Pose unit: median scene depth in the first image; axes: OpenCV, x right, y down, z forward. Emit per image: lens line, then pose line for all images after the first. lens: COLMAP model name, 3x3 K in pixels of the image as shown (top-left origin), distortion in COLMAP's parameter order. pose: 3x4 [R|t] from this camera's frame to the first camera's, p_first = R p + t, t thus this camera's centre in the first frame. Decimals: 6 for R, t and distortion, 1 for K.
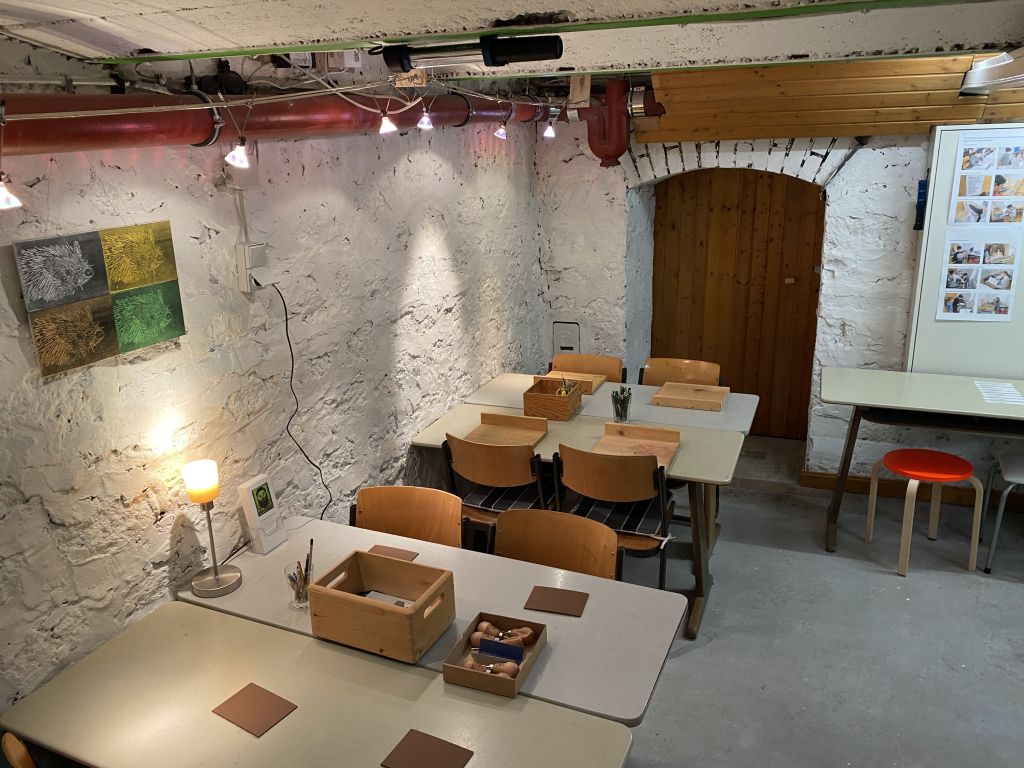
lens RADIAL K [[786.9, 0, 511.8], [0, 786.9, 378.6], [0, 0, 1]] dist [0.134071, -0.305958]
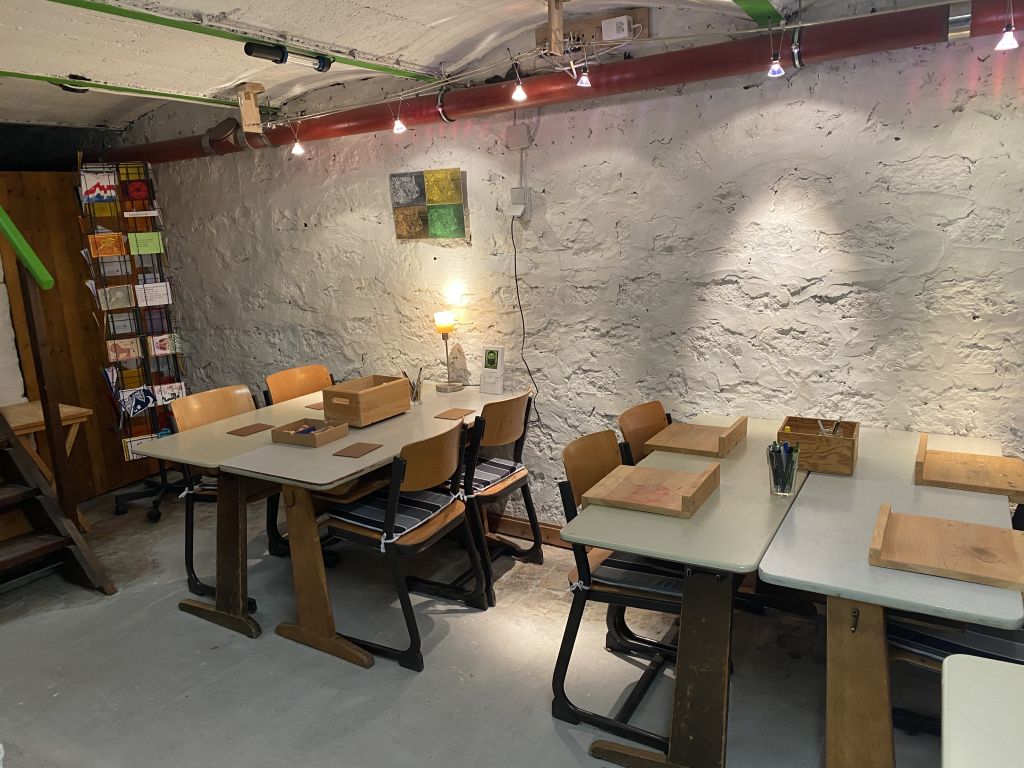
lens RADIAL K [[786.9, 0, 511.8], [0, 786.9, 378.6], [0, 0, 1]] dist [0.134071, -0.305958]
pose [[-0.143473, 0.237181, -0.960812, 0.965736], [-0.246443, 0.931711, 0.266797, -0.190594], [0.958479, 0.275064, -0.075224, 1.001763]]
